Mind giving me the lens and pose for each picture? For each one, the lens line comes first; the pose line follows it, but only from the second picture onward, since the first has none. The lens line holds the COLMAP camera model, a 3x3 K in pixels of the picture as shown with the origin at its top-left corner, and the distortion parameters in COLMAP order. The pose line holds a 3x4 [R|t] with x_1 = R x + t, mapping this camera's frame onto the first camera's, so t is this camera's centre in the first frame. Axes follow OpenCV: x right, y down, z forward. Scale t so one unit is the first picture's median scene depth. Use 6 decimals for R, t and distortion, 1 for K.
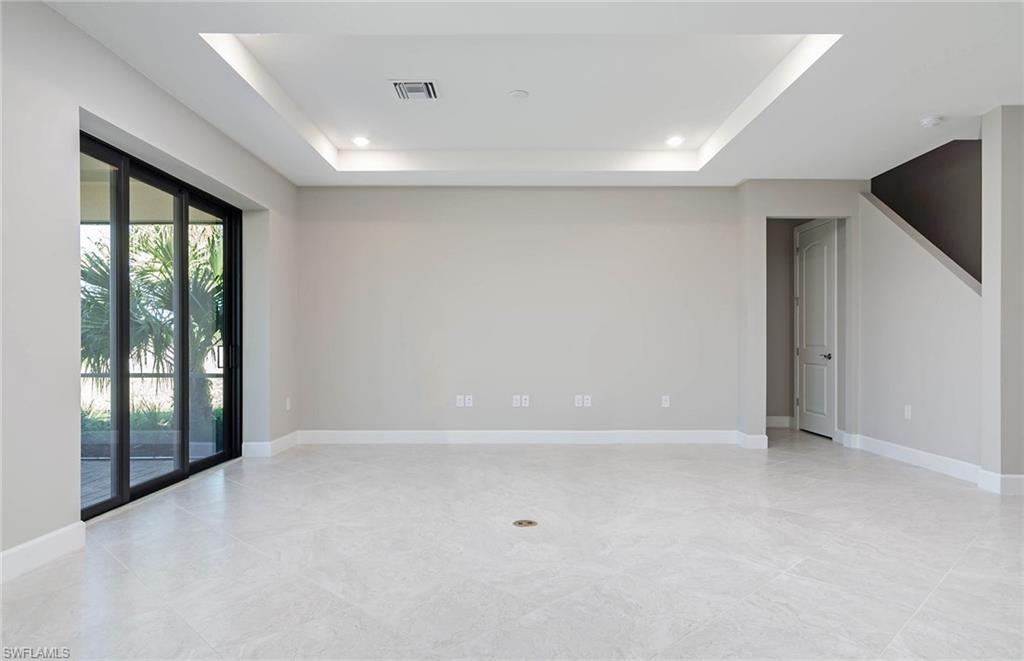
lens RADIAL K [[651.3, 0, 484.1], [0, 651.3, 343.3], [0, 0, 1]] dist [0.003062, 0.000540]
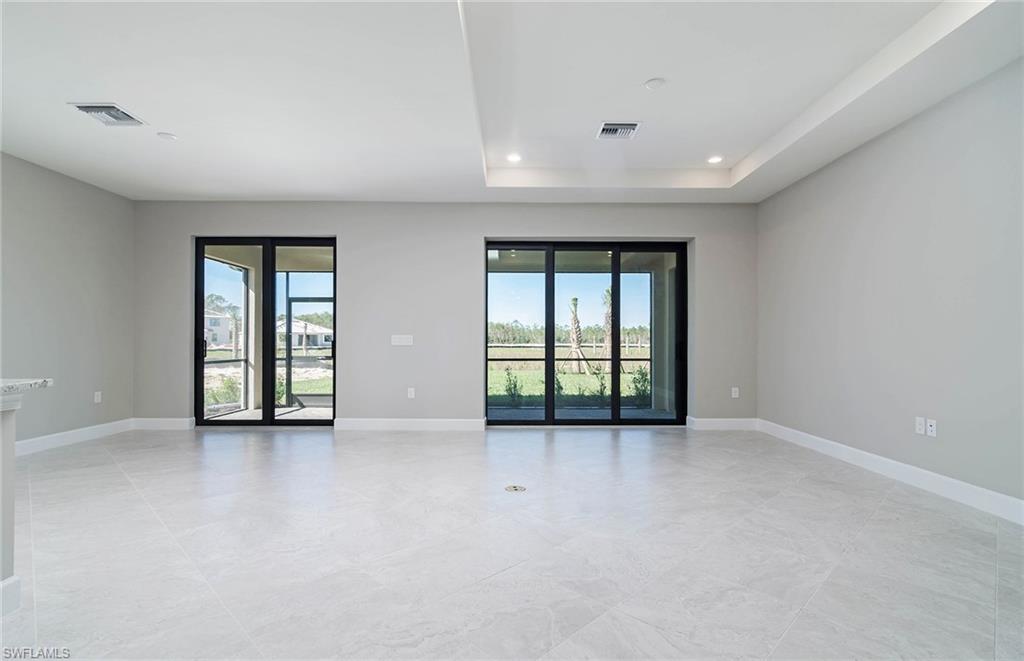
lens RADIAL K [[490.7, 0, 512.0], [0, 490.7, 330.5], [0, 0, 1]] dist [0.000506, -0.000059]
pose [[-0.002070, -0.022172, -0.999752, 0.982287], [-0.002217, 0.999752, -0.022168, 0.002461], [0.999995, 0.002171, -0.002119, 0.994211]]
